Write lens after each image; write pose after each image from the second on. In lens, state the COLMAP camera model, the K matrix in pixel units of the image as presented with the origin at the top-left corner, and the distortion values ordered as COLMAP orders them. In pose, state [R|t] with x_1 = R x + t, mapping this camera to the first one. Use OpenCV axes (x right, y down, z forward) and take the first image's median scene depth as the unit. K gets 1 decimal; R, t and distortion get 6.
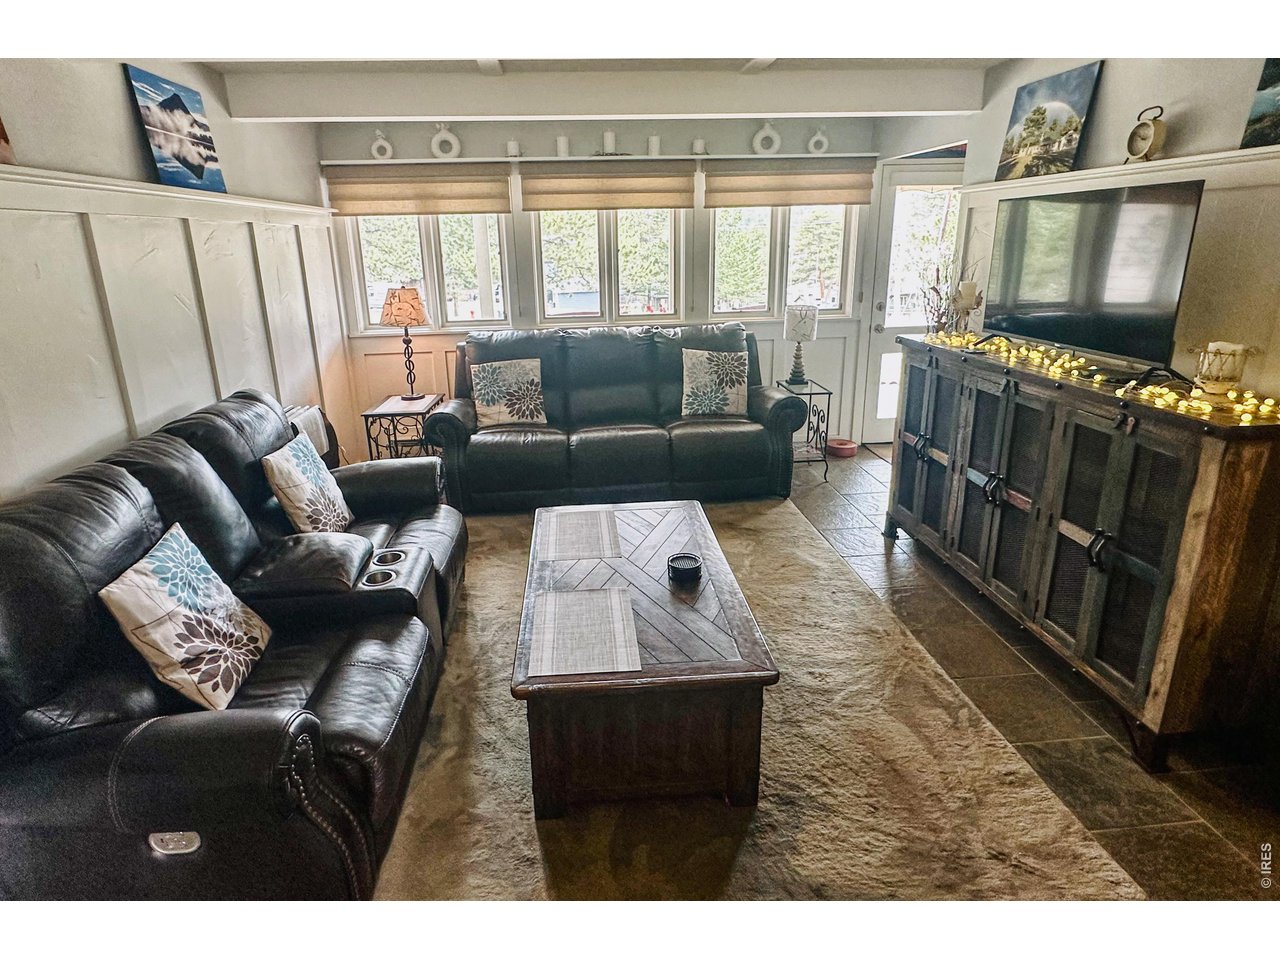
lens RADIAL K [[675.8, 0, 635.1], [0, 675.8, 439.8], [0, 0, 1]] dist [0.002033, -0.009916]
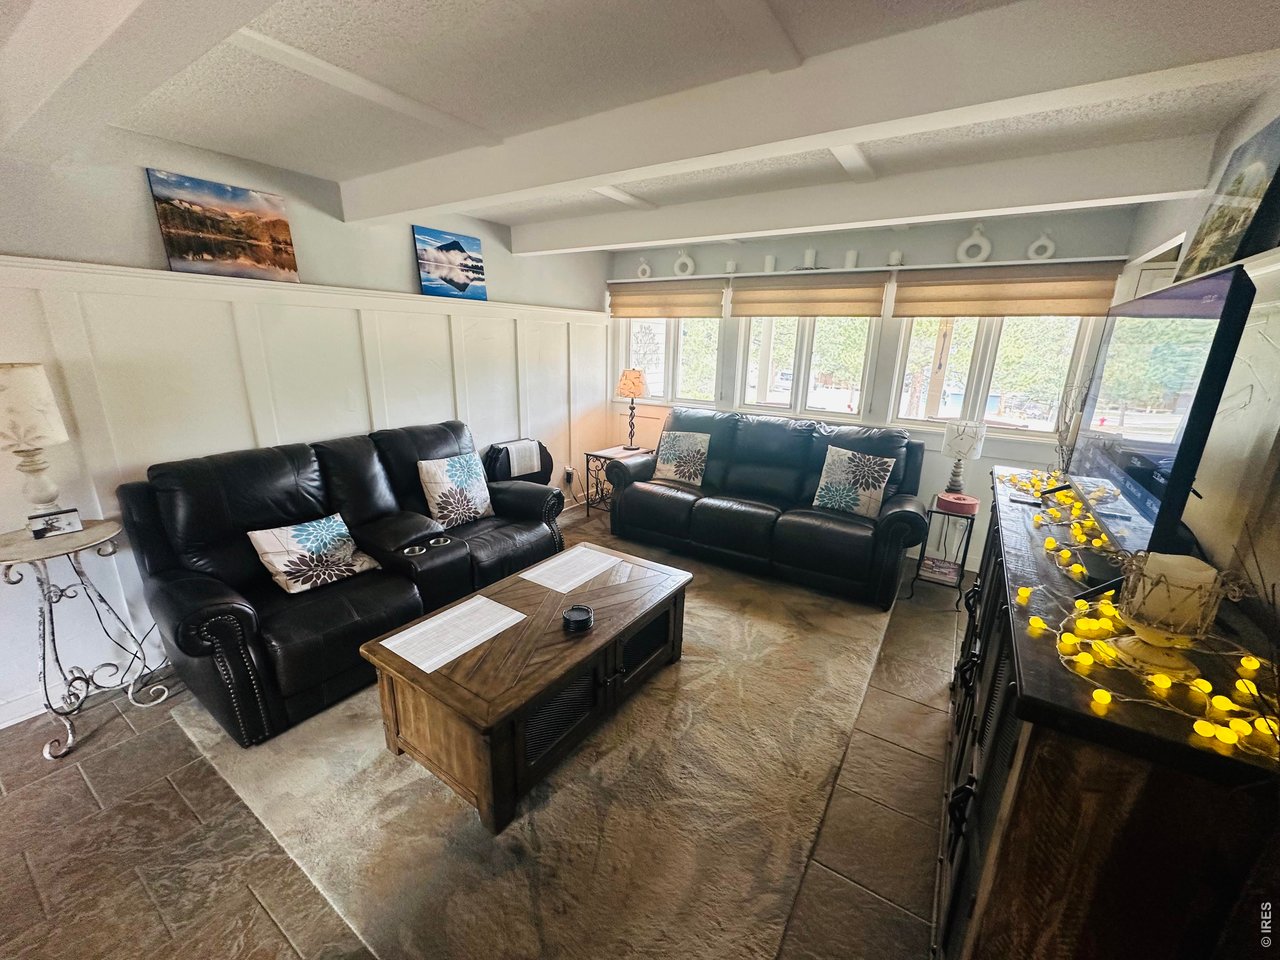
lens RADIAL K [[510.8, 0, 640.0], [0, 510.8, 480.0], [0, 0, 1]] dist [-0.001646, -0.000429]
pose [[0.789275, 0.202481, -0.579695, 0.318601], [-0.214529, 0.975506, 0.048644, -0.056170], [0.575346, 0.085968, 0.813380, 0.168901]]
